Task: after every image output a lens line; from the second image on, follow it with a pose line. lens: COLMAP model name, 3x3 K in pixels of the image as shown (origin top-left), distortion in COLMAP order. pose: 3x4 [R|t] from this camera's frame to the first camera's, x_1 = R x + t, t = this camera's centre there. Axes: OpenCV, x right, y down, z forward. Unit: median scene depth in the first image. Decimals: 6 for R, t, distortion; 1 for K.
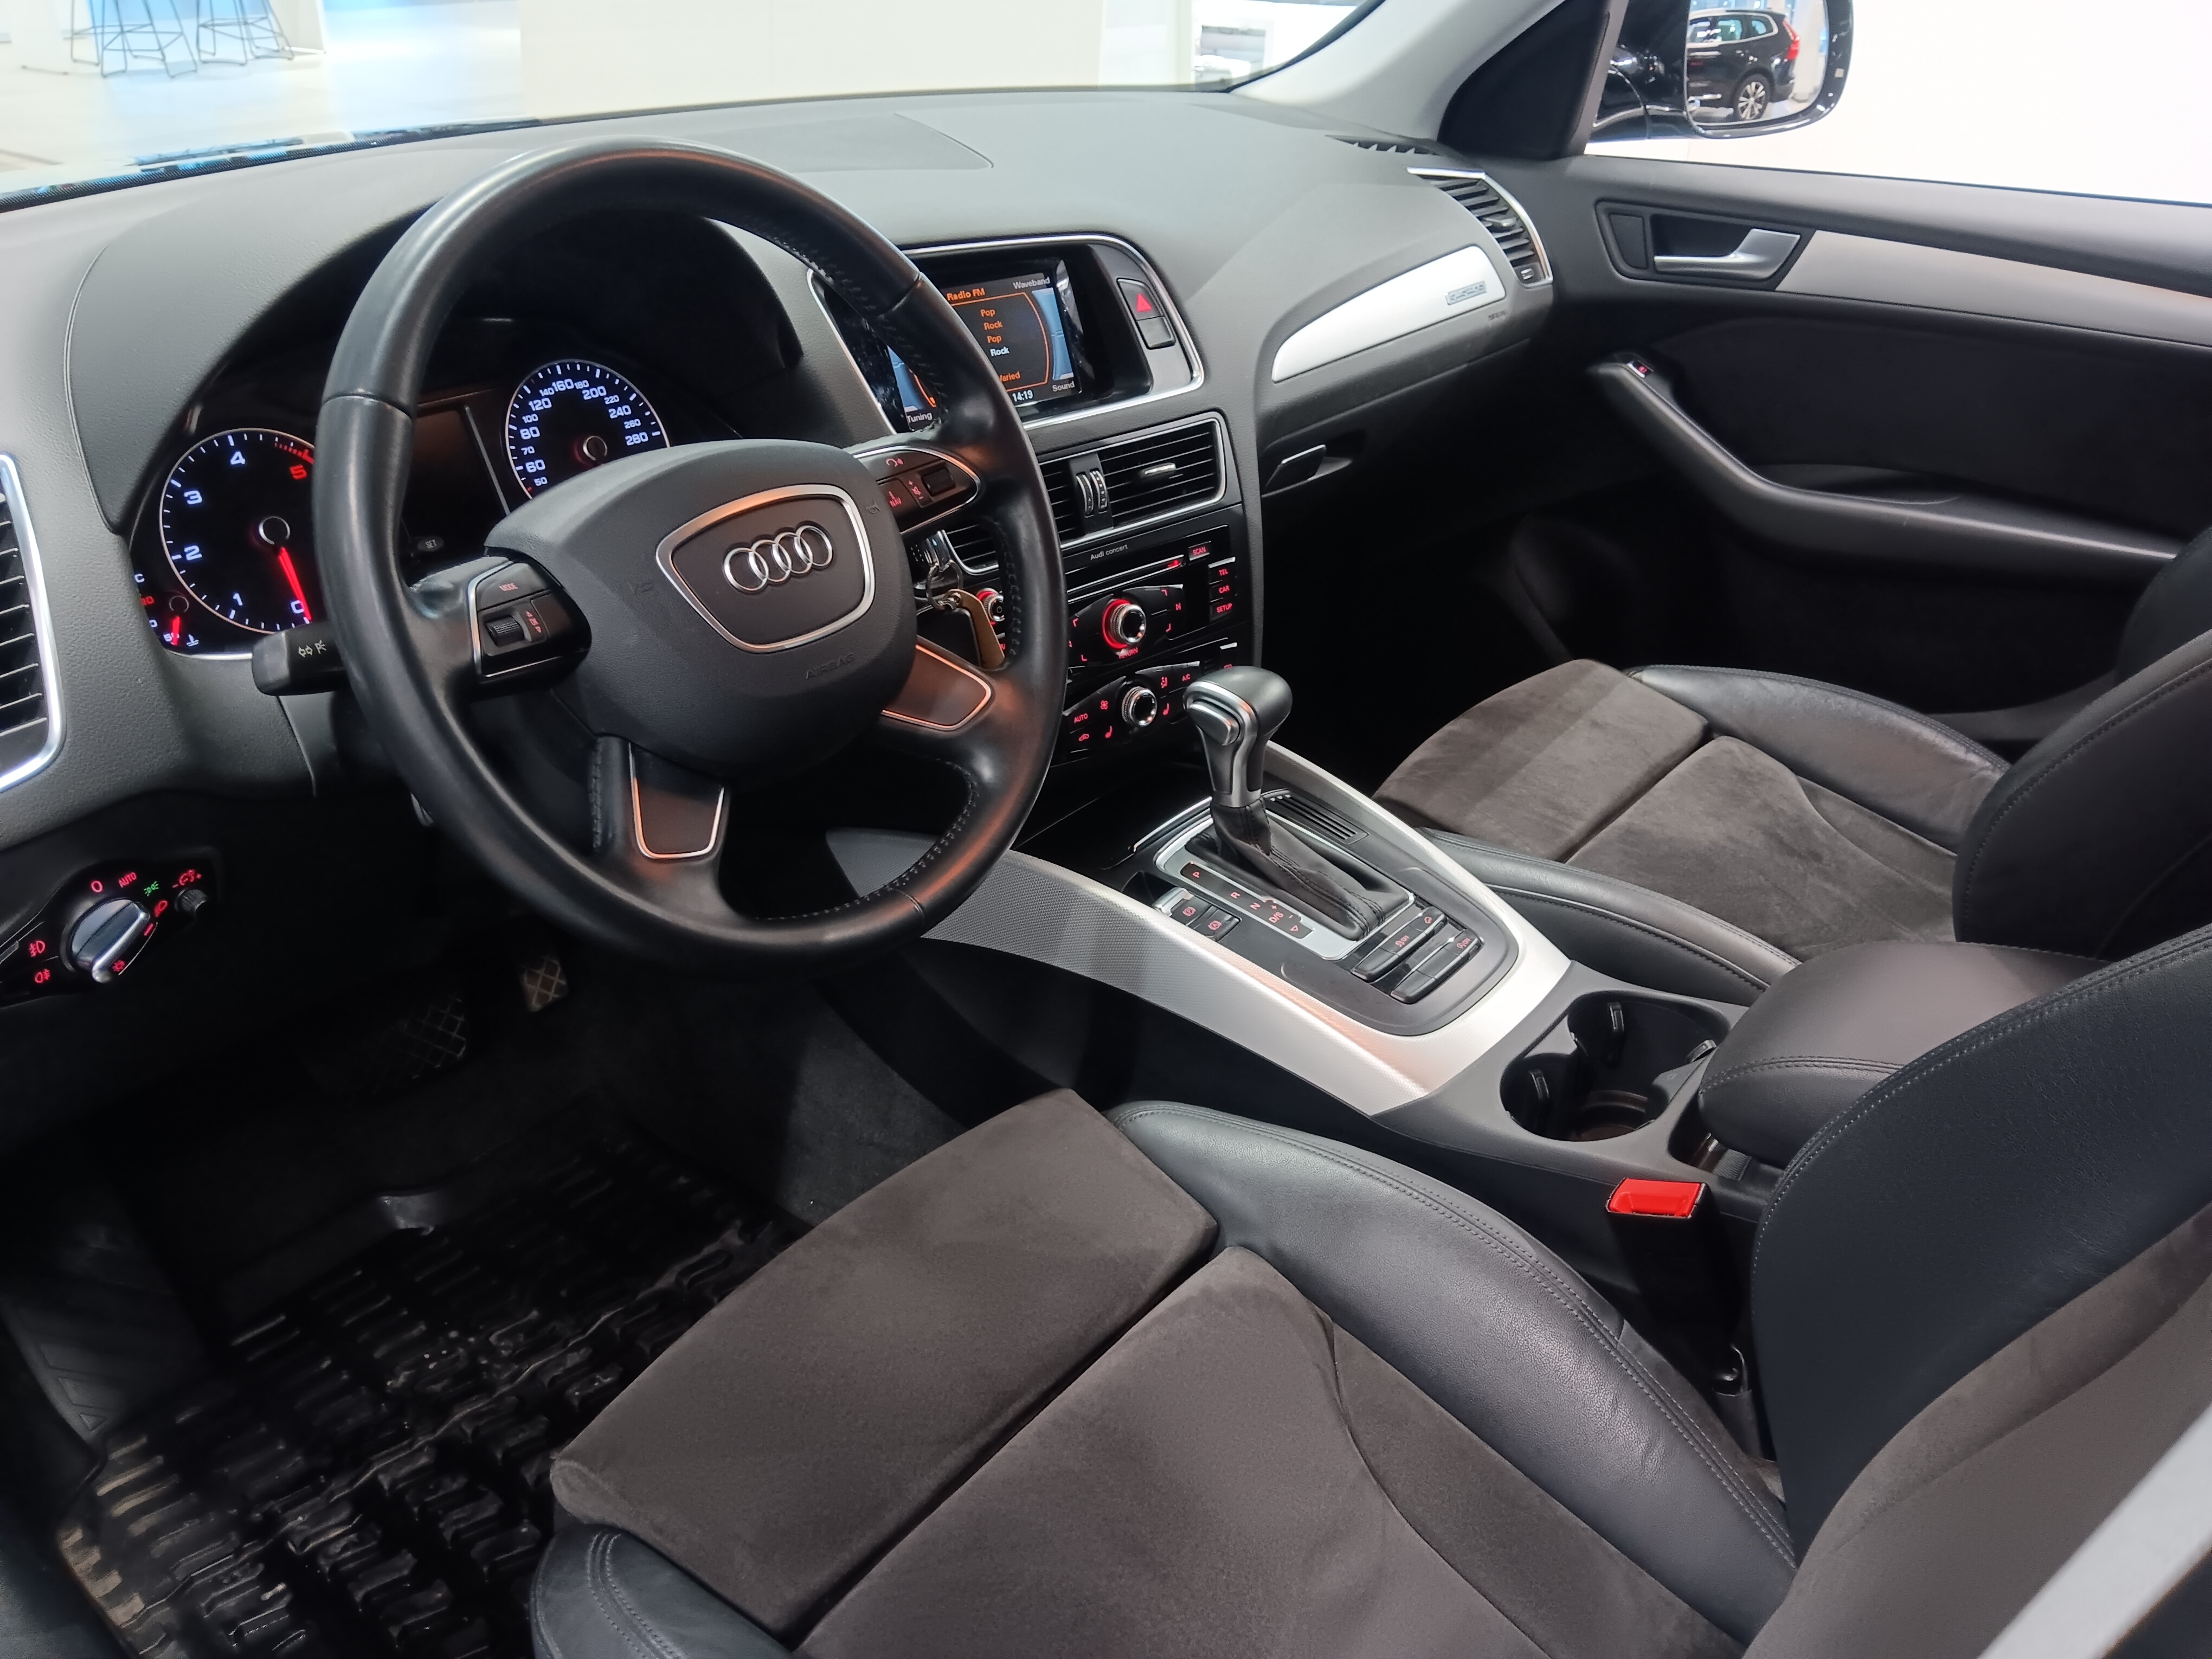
lens RADIAL K [[1686.6, 0, 1106.0], [0, 1686.6, 829.5], [0, 0, 1]] dist [0.043820, -0.075598]
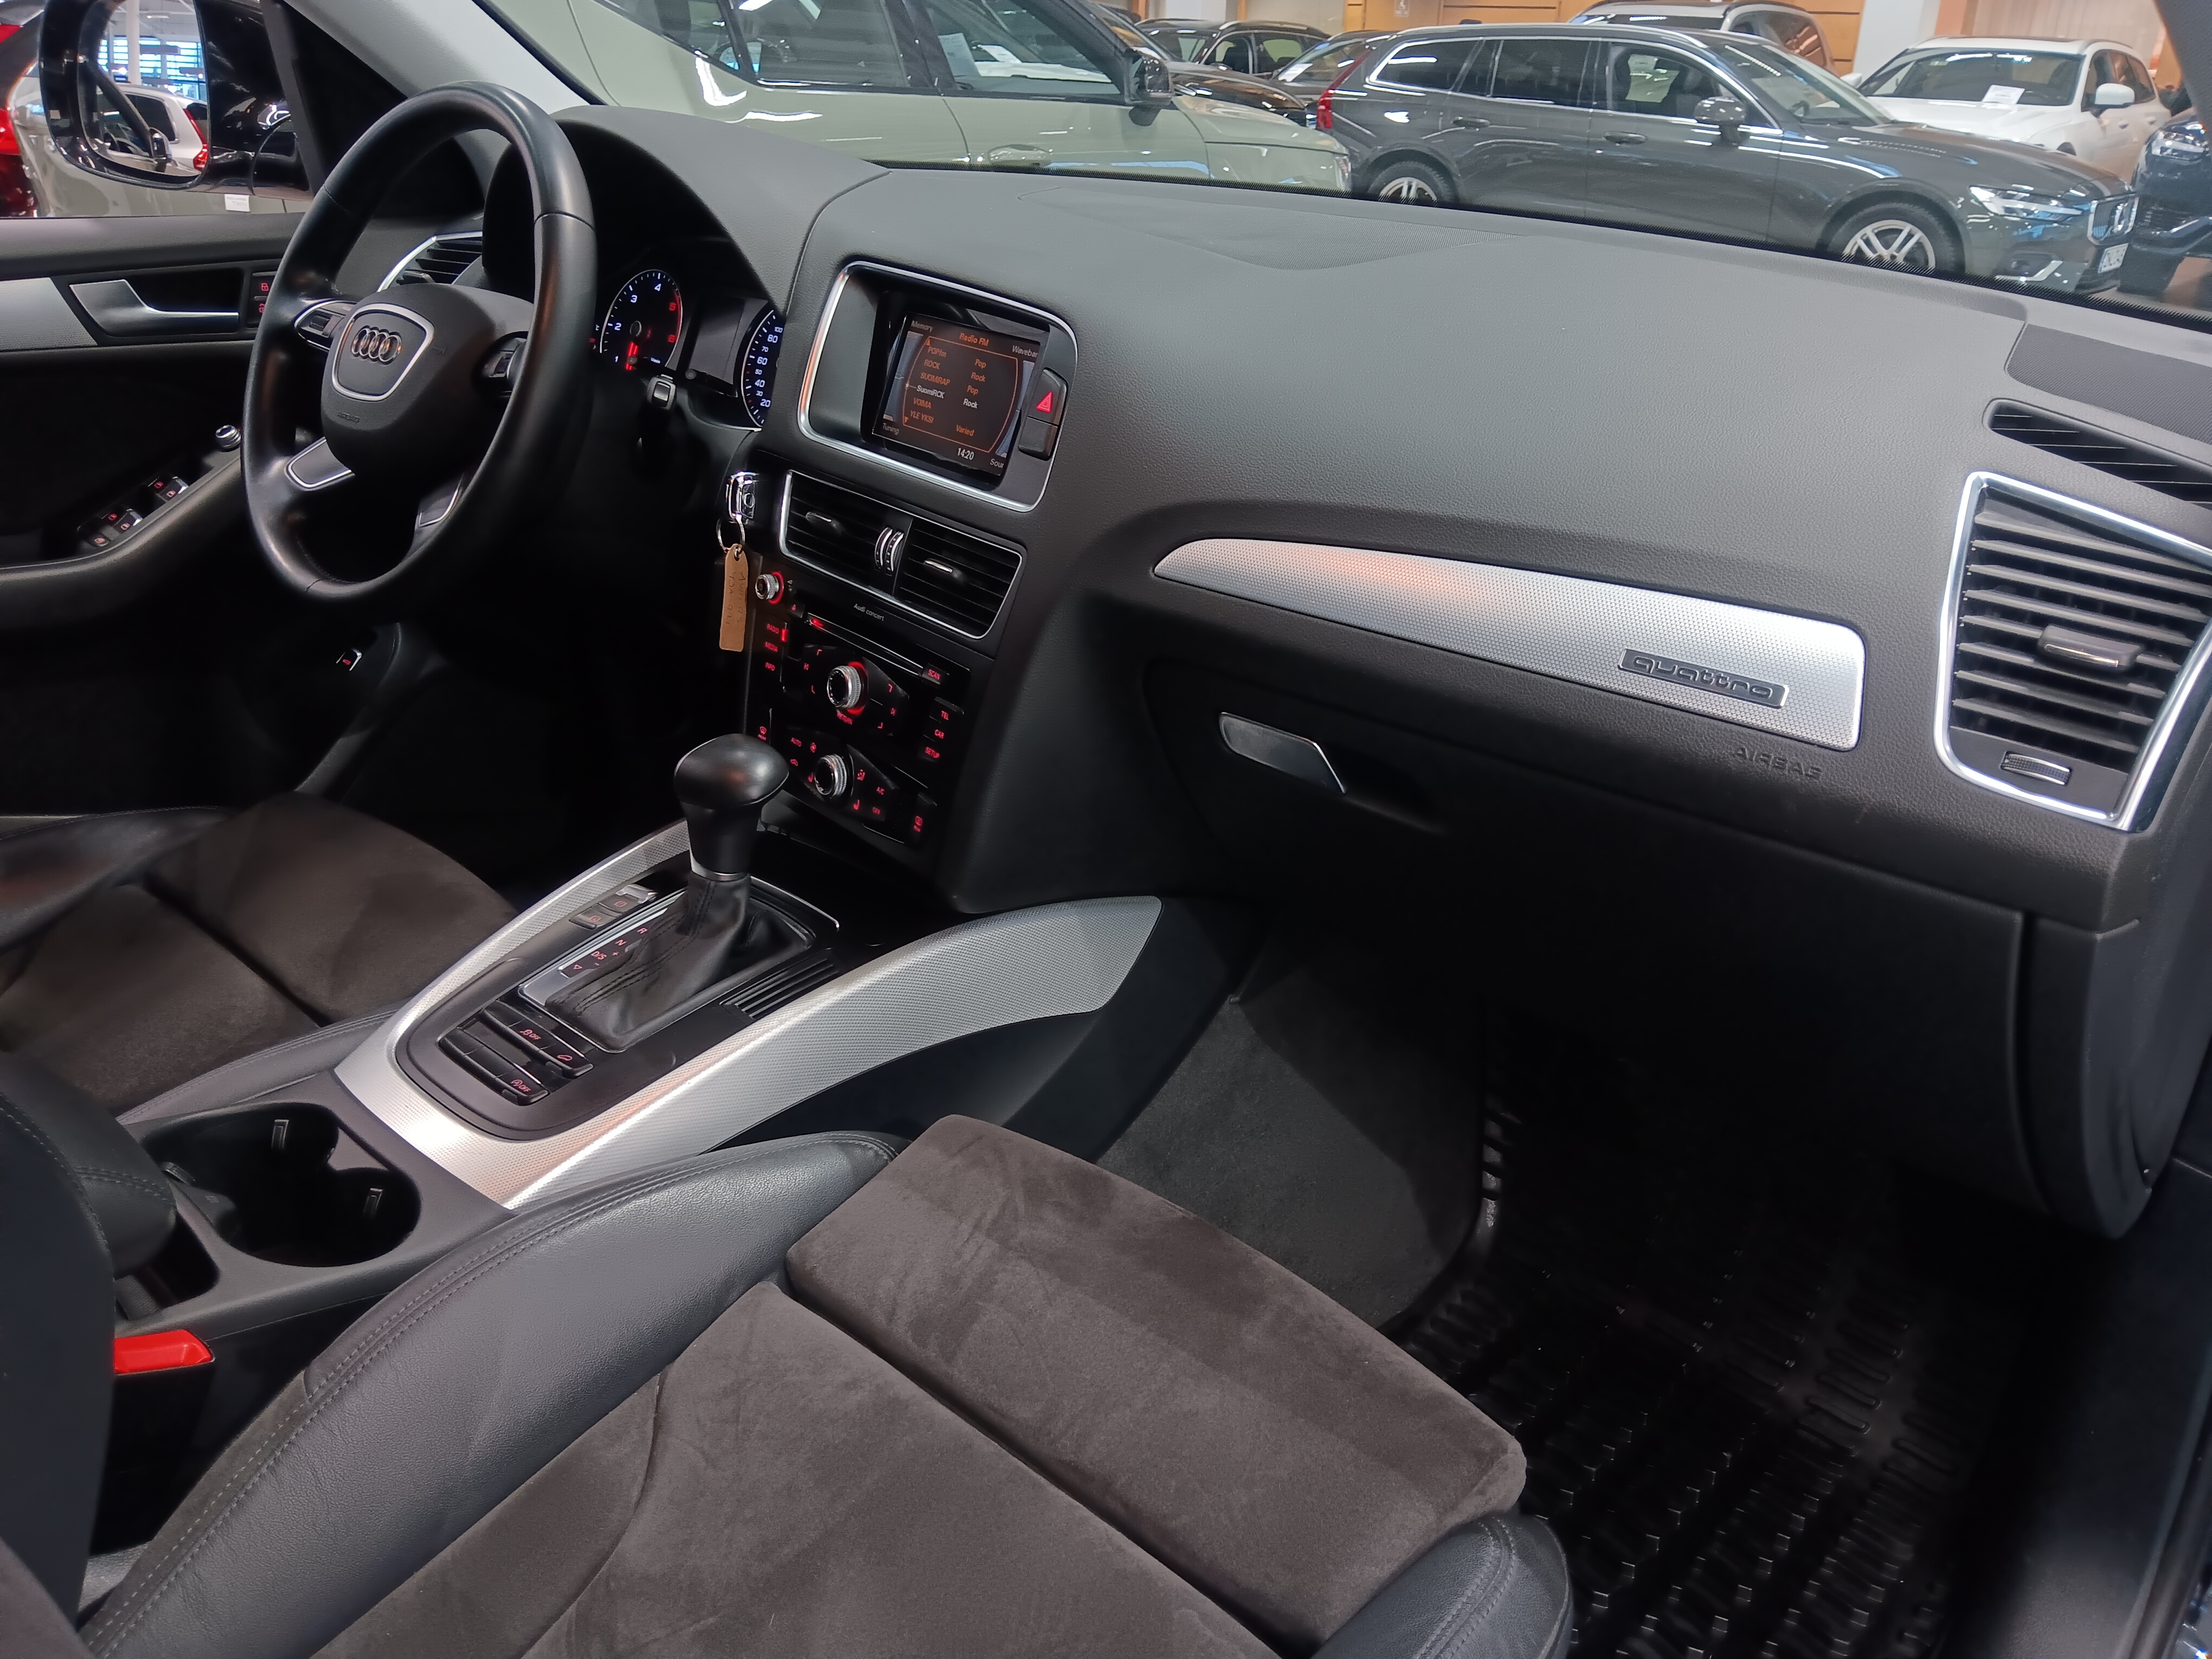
lens RADIAL K [[1689.3, 0, 1106.0], [0, 1689.3, 829.5], [0, 0, 1]] dist [0.000129, -0.001139]
pose [[0.013347, 0.419633, -0.907596, 0.943664], [-0.527642, 0.773971, 0.350091, -0.490545], [0.849362, 0.474213, 0.231746, 0.997745]]
